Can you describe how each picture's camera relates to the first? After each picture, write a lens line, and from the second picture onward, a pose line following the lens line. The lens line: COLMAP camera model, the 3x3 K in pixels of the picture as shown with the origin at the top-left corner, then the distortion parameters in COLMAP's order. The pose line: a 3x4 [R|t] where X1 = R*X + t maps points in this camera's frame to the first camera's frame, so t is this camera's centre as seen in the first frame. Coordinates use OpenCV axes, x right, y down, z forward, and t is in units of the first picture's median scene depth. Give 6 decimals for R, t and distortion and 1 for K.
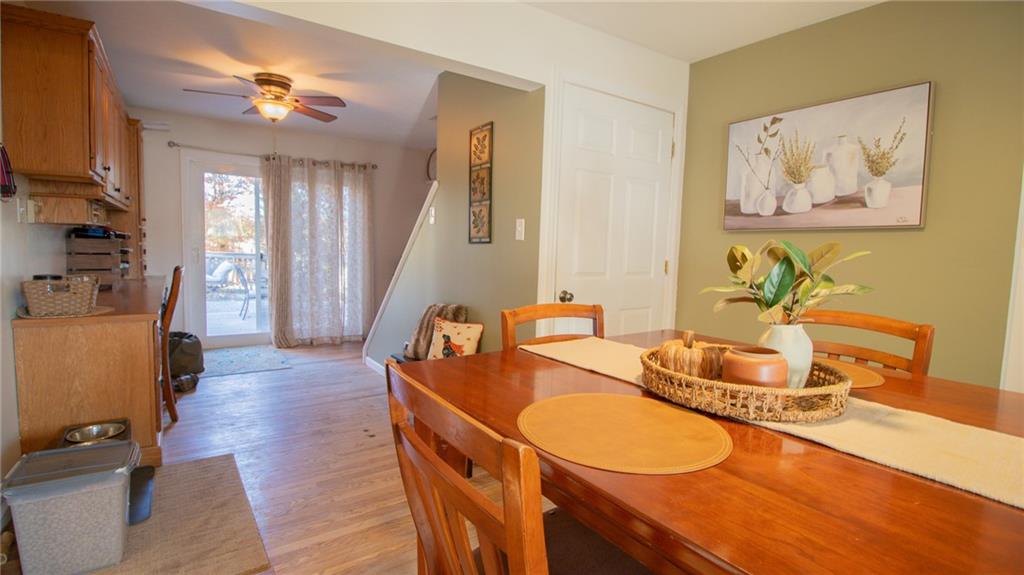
lens RADIAL K [[482.8, 0, 516.3], [0, 482.8, 288.3], [0, 0, 1]] dist [-0.001803, -0.010776]
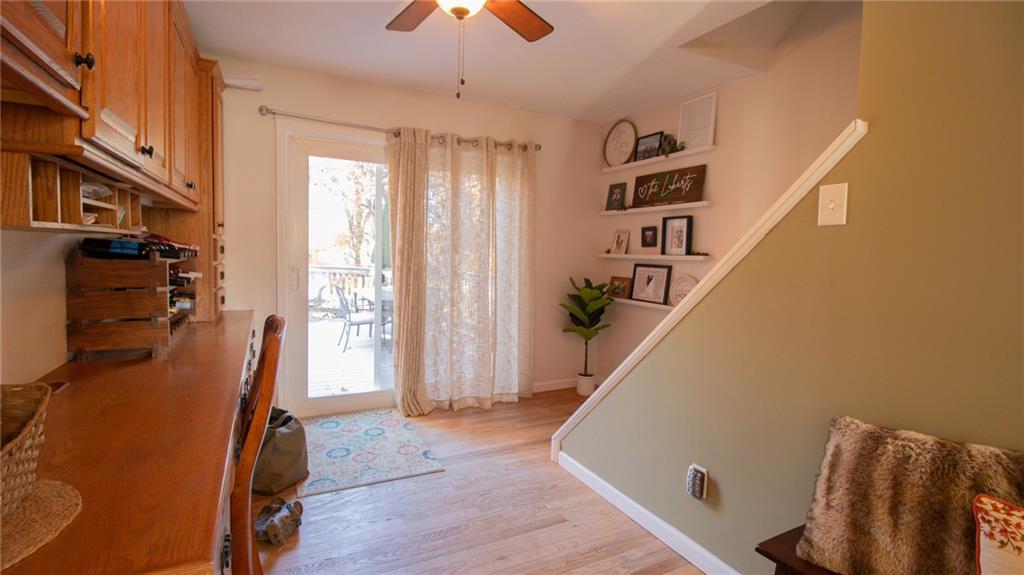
lens RADIAL K [[482.8, 0, 519.8], [0, 482.8, 286.3], [0, 0, 1]] dist [-0.001803, -0.010776]
pose [[0.991417, 0.004885, -0.130649, -0.374357], [-0.007790, 0.999734, -0.021729, -0.064507], [0.130508, 0.022561, 0.991191, 0.525059]]
